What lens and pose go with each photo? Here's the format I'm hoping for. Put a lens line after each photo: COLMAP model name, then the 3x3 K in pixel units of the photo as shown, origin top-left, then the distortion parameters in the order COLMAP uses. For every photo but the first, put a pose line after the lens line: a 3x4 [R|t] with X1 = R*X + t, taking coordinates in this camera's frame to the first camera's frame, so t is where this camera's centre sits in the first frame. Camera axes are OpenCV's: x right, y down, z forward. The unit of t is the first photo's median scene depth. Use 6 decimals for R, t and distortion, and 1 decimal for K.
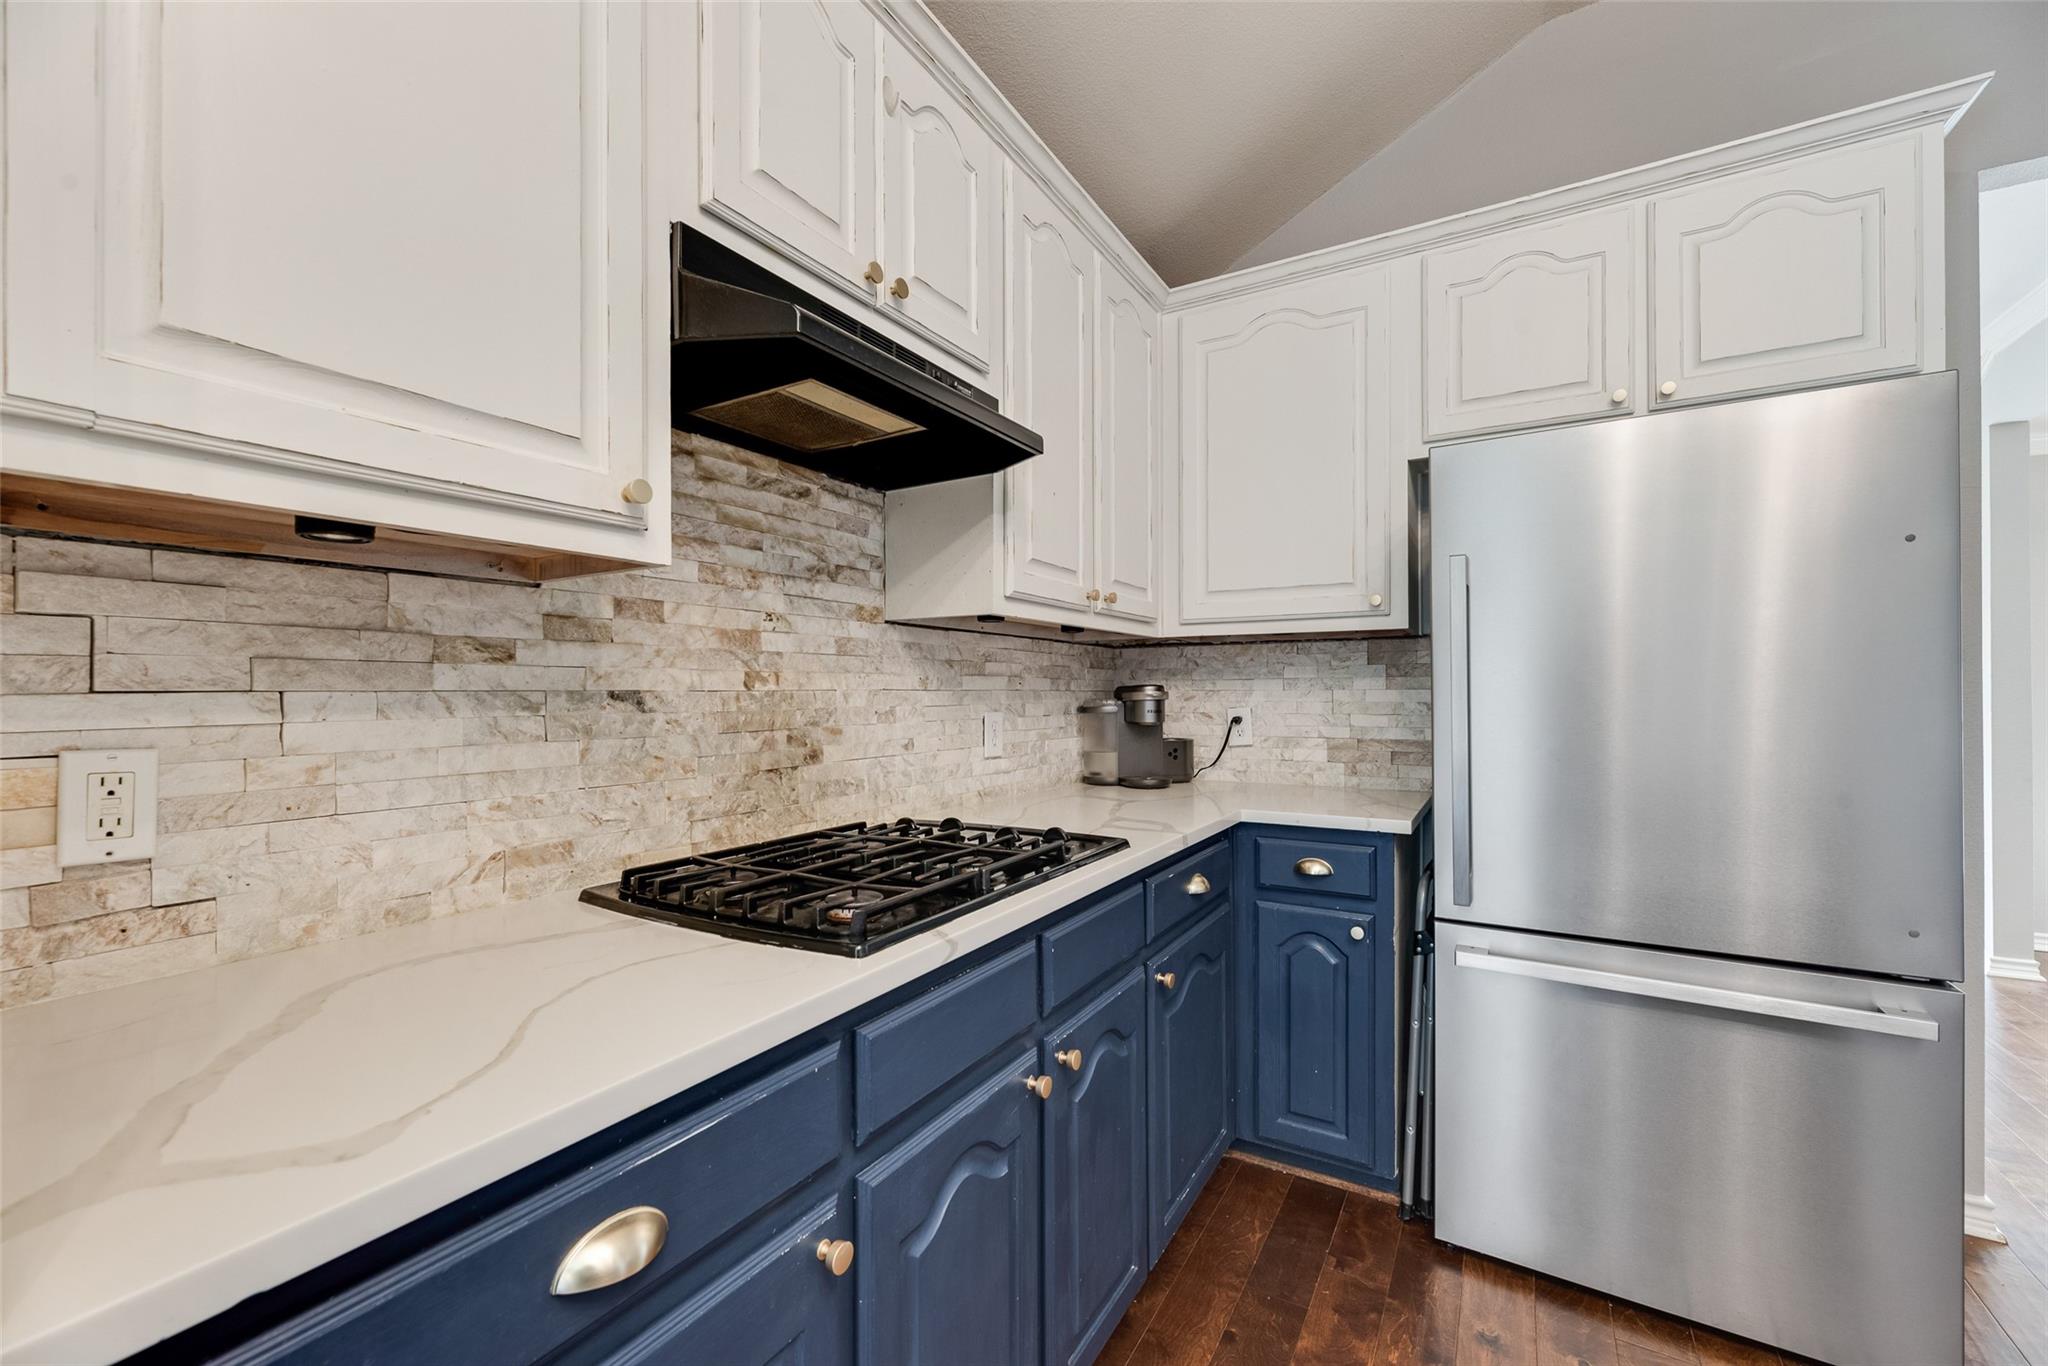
lens RADIAL K [[829.2, 0, 1026.9], [0, 829.2, 686.5], [0, 0, 1]] dist [0.003961, -0.001033]
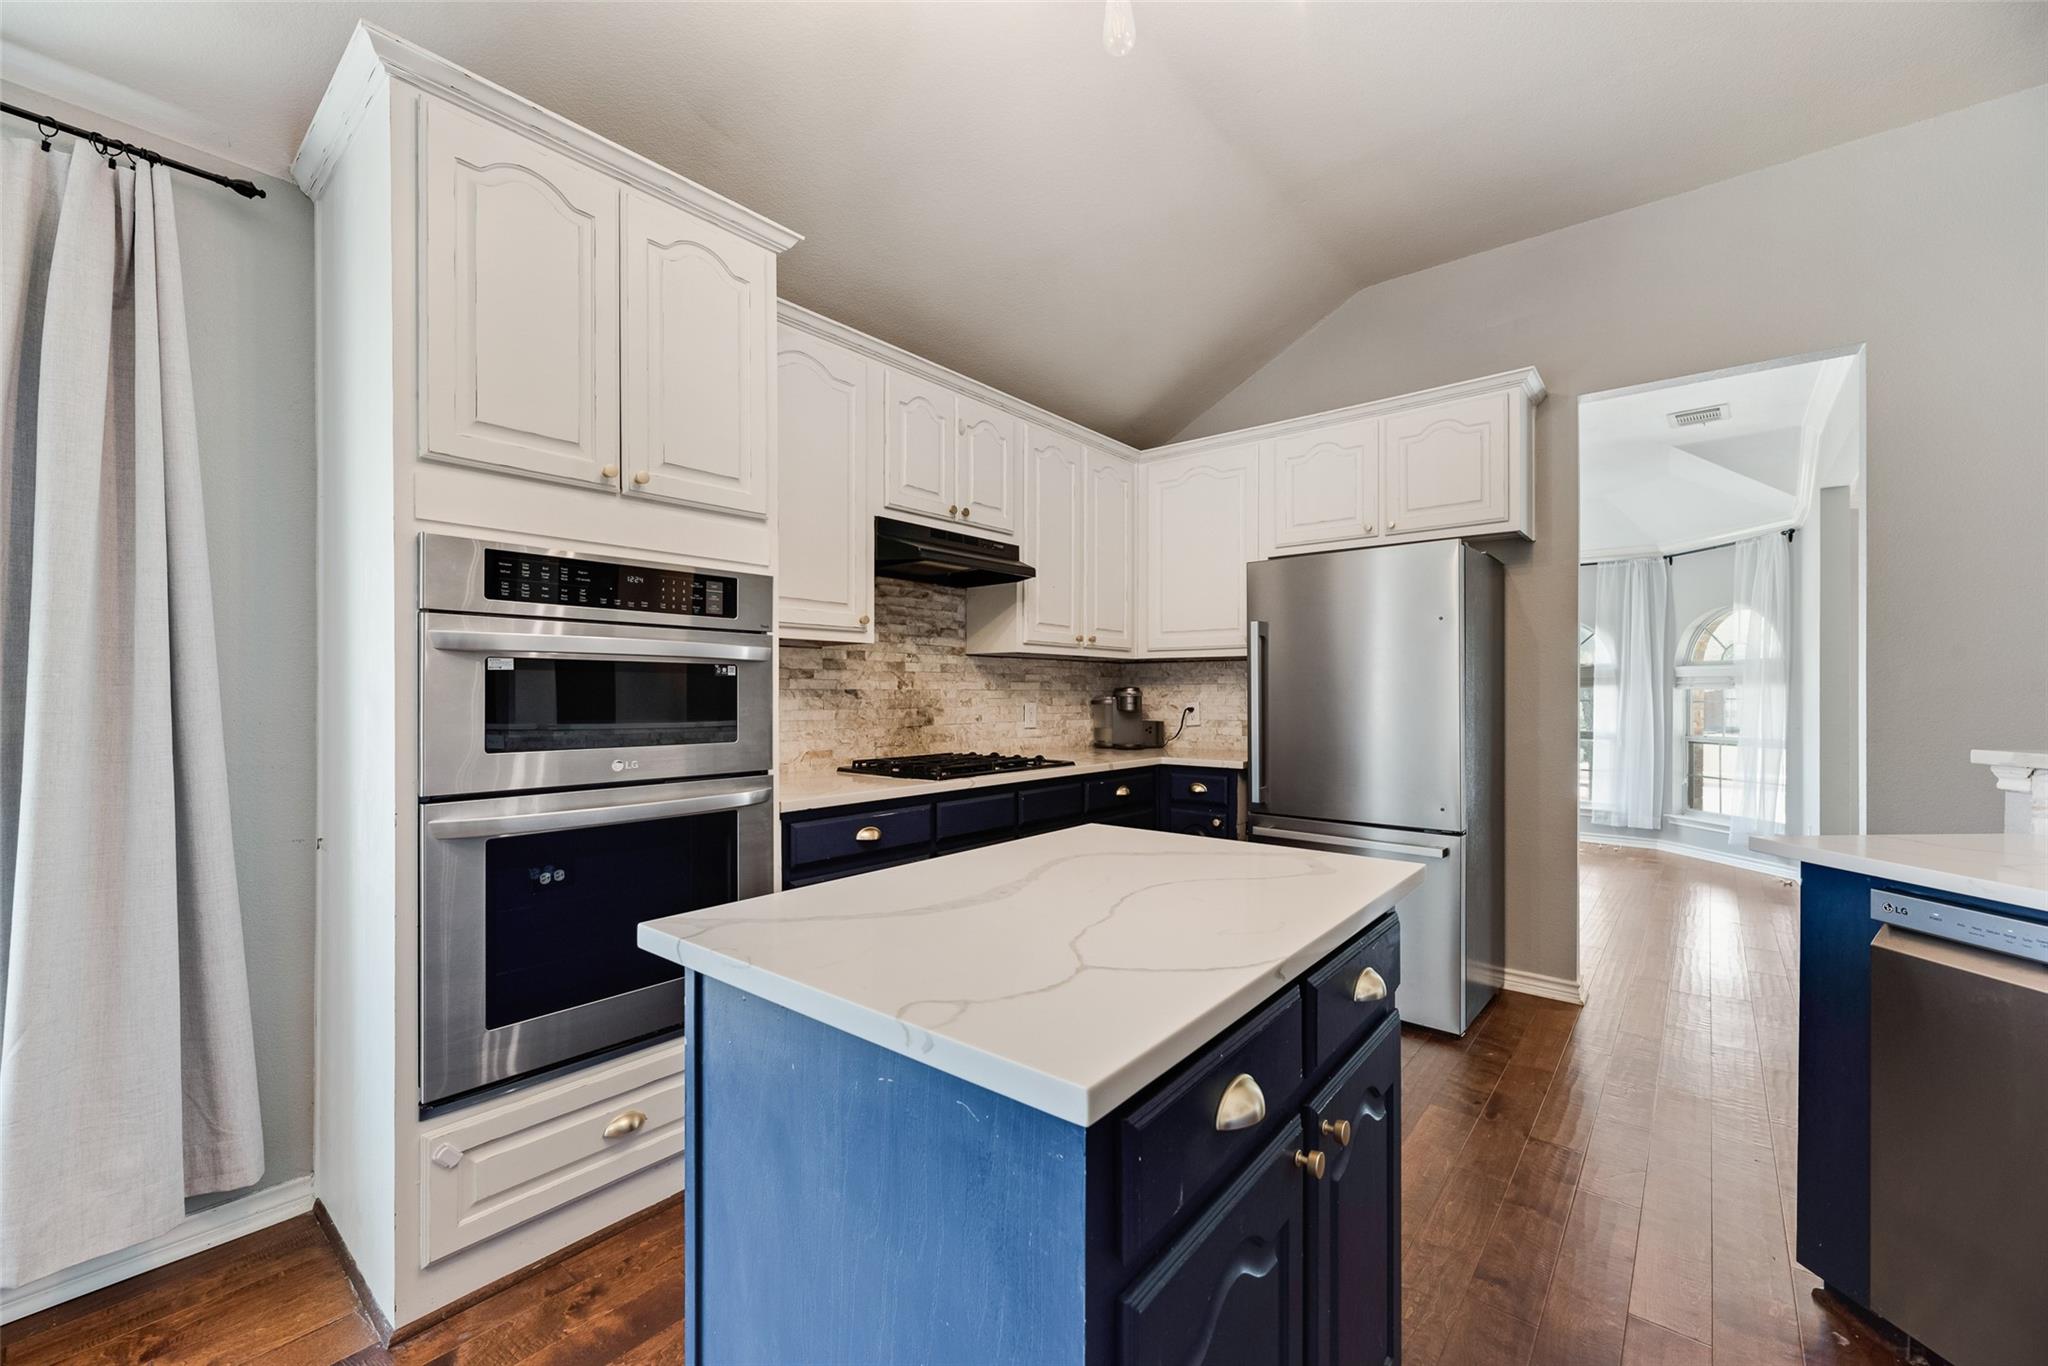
lens RADIAL K [[829.2, 0, 1027.3], [0, 829.2, 688.5], [0, 0, 1]] dist [0.003961, -0.001033]
pose [[0.987268, 0.004379, -0.159008, 0.304894], [-0.004004, 0.999988, 0.002673, -0.004778], [0.159018, -0.002002, 0.987274, -0.979206]]
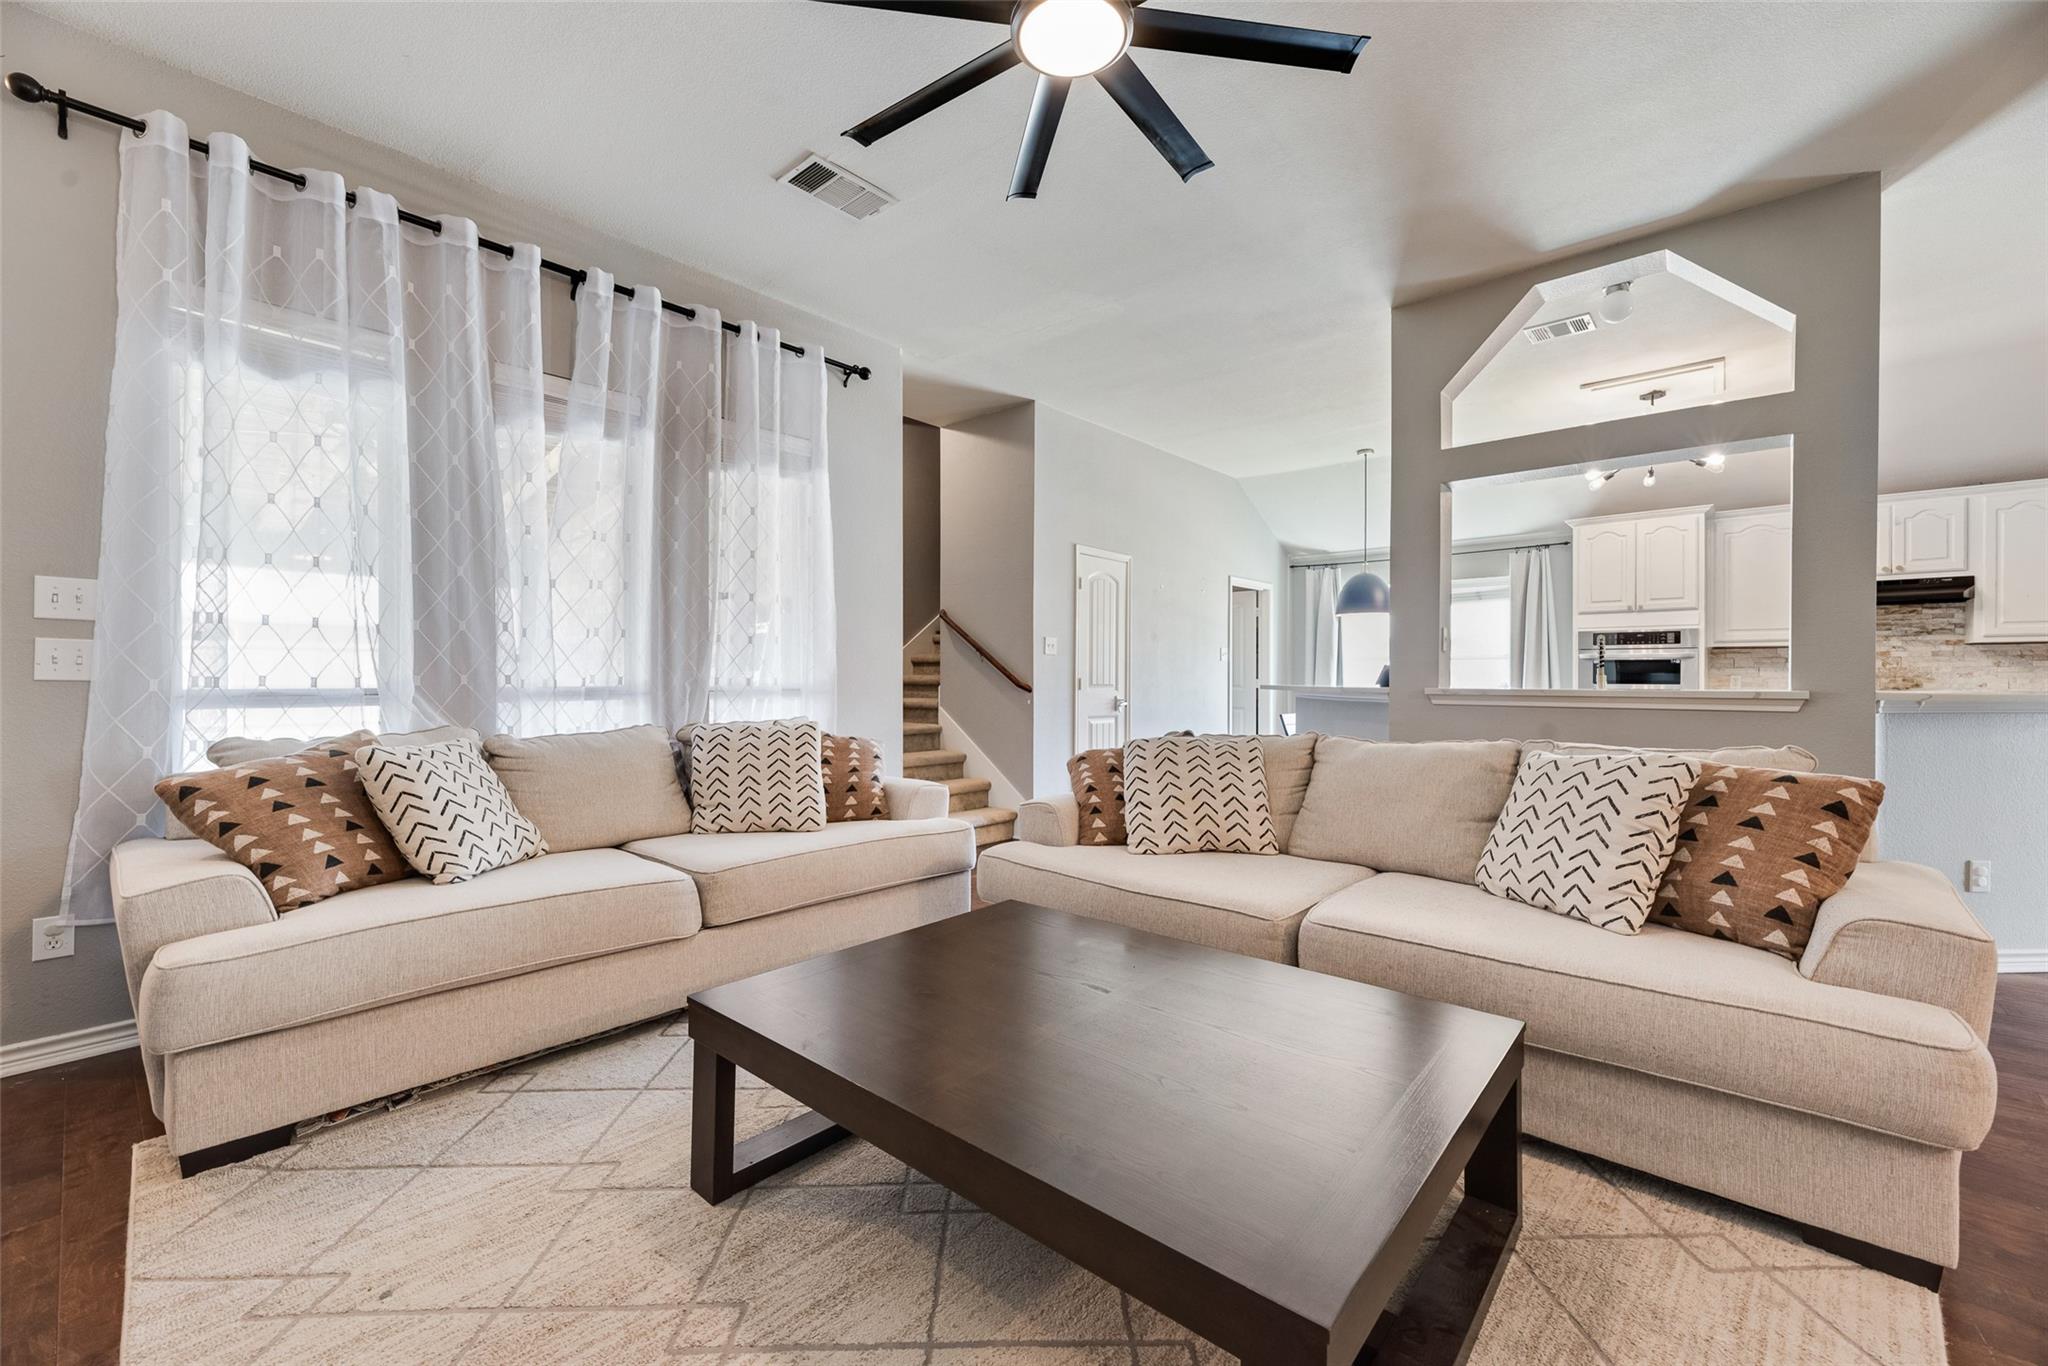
lens RADIAL K [[829.2, 0, 1027.2], [0, 829.2, 682.2], [0, 0, 1]] dist [0.003961, -0.001033]
pose [[-0.189661, 0.006833, -0.981826, 3.788009], [0.004036, 0.999973, 0.006179, 0.031101], [0.981841, -0.002791, -0.189683, -1.965516]]
